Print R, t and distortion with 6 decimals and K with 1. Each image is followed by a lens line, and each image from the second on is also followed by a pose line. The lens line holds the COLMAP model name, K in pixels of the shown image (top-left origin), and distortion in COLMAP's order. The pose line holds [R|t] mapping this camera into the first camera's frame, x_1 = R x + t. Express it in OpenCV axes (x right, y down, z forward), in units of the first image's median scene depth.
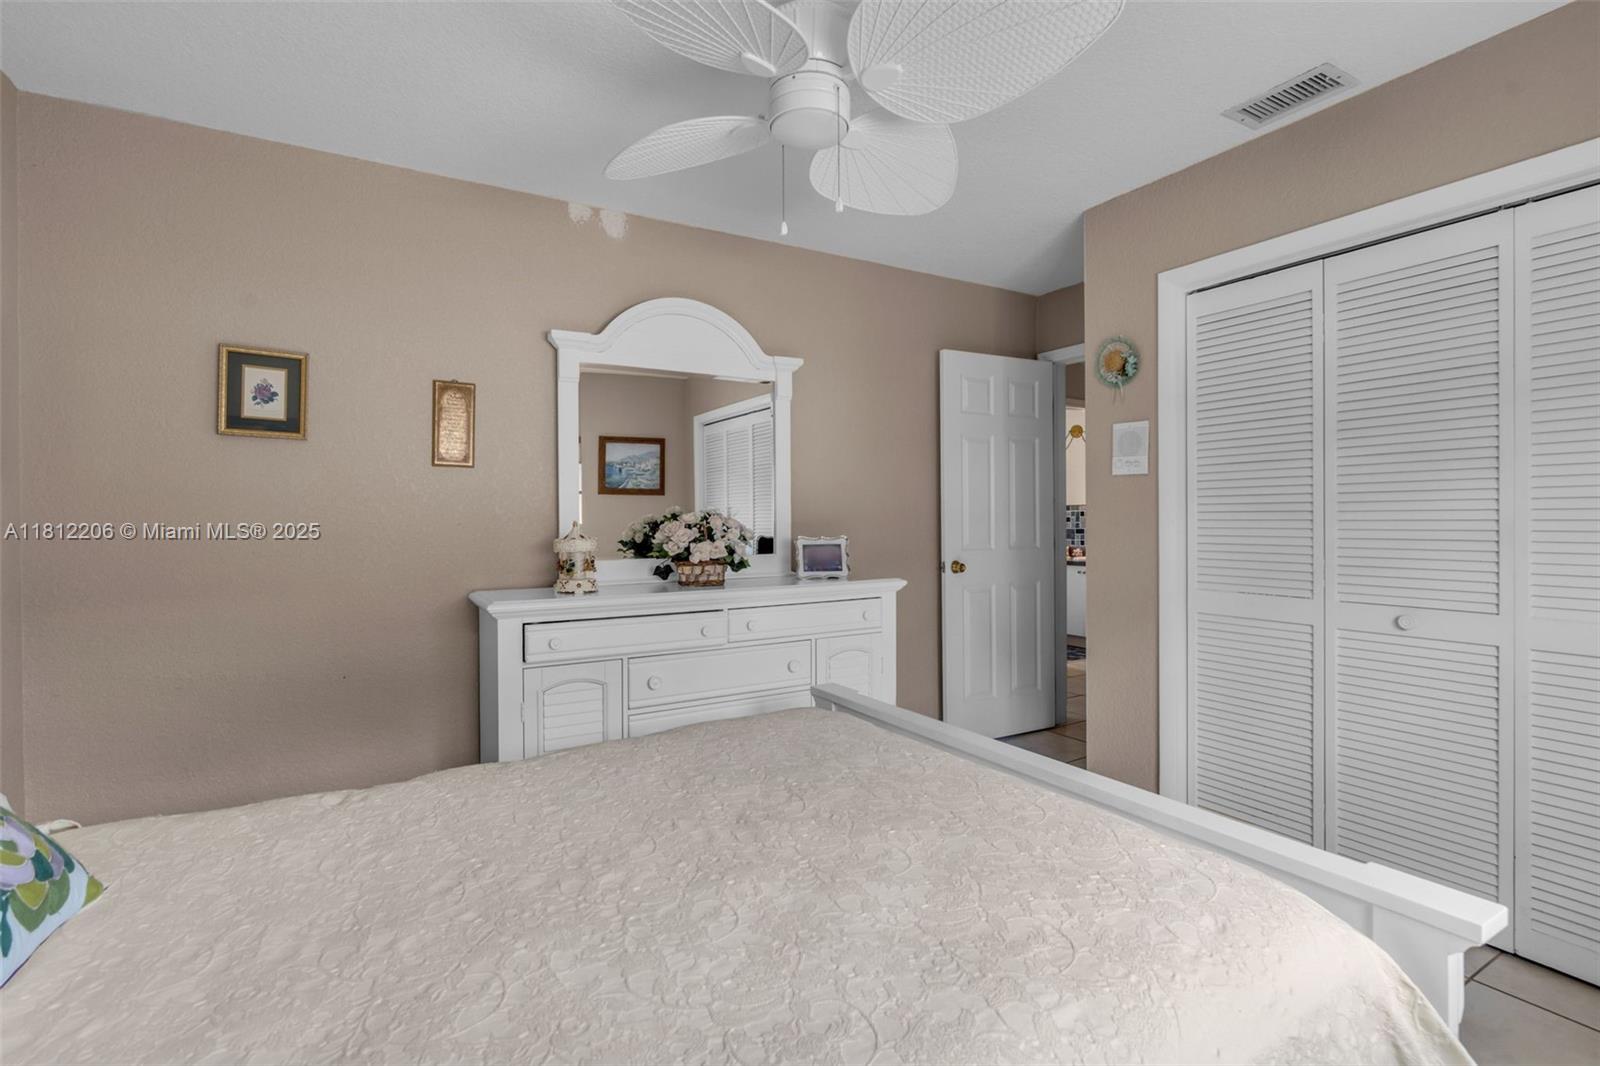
lens RADIAL K [[746.6, 0, 799.6], [0, 746.6, 524.1], [0, 0, 1]] dist [-0.008034, -0.000773]
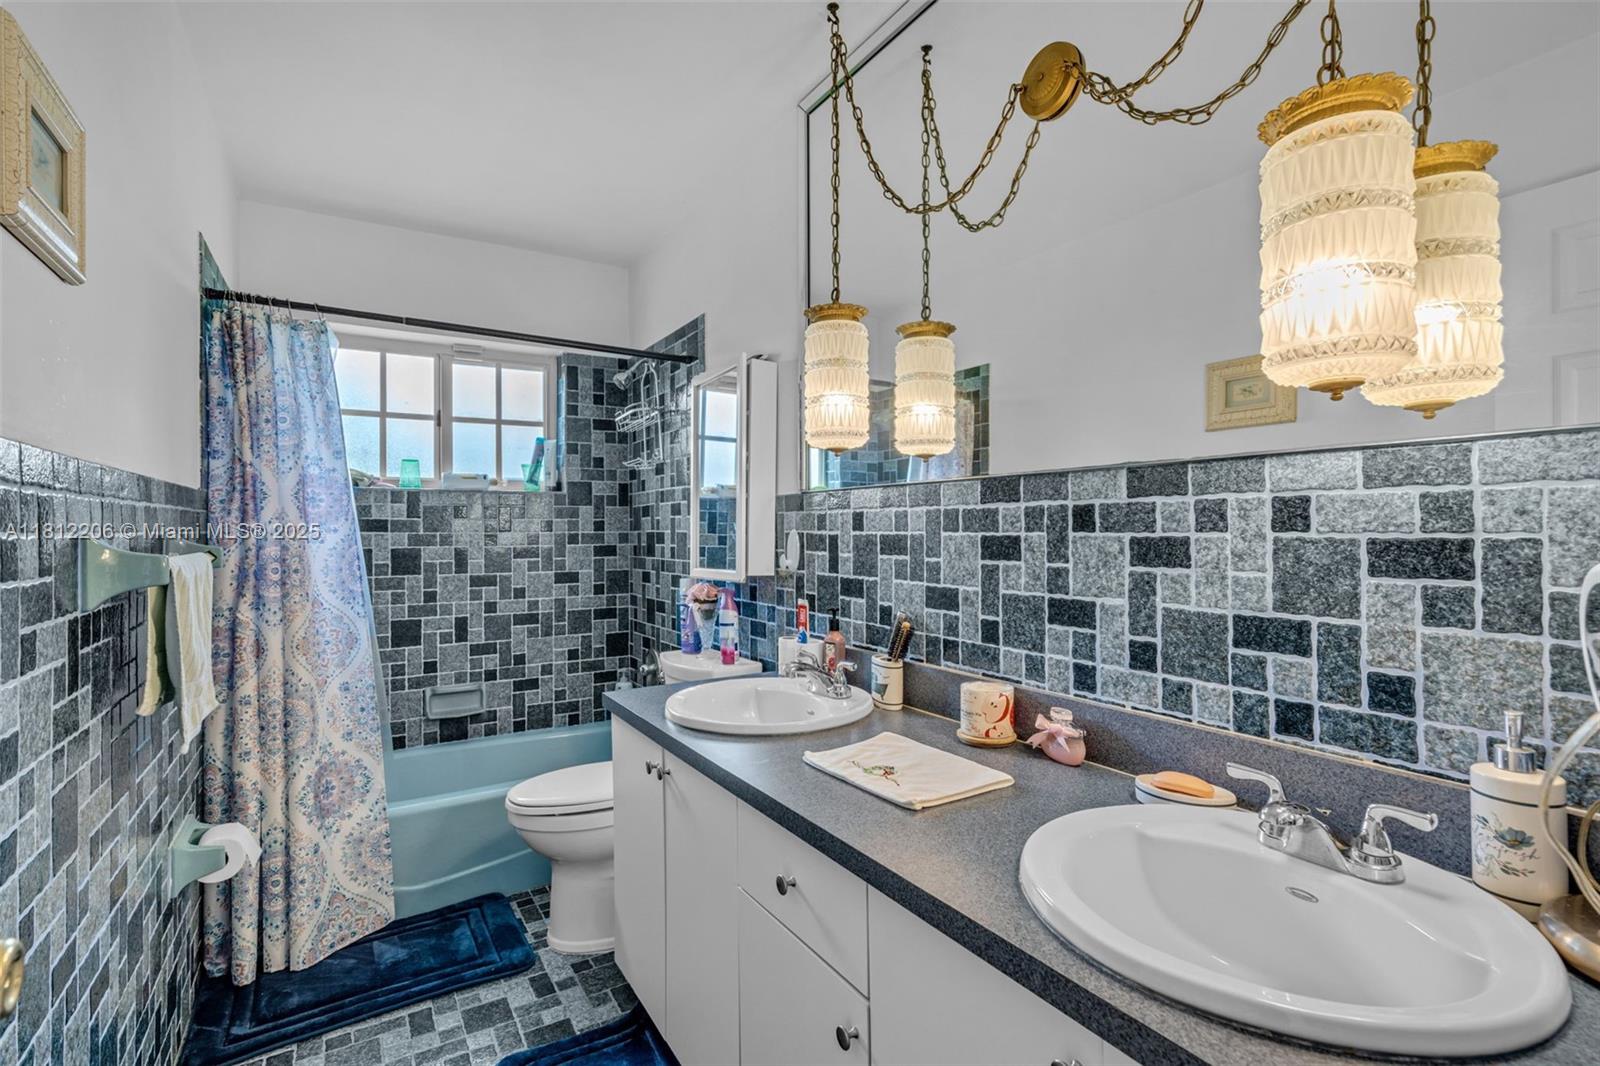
lens RADIAL K [[746.6, 0, 802.1], [0, 746.6, 532.1], [0, 0, 1]] dist [-0.008034, -0.000773]
pose [[0.999904, 0.002455, 0.013609, 0.306432], [-0.002438, 0.999996, -0.001282, -0.009700], [-0.013612, 0.001248, 0.999907, 0.815612]]
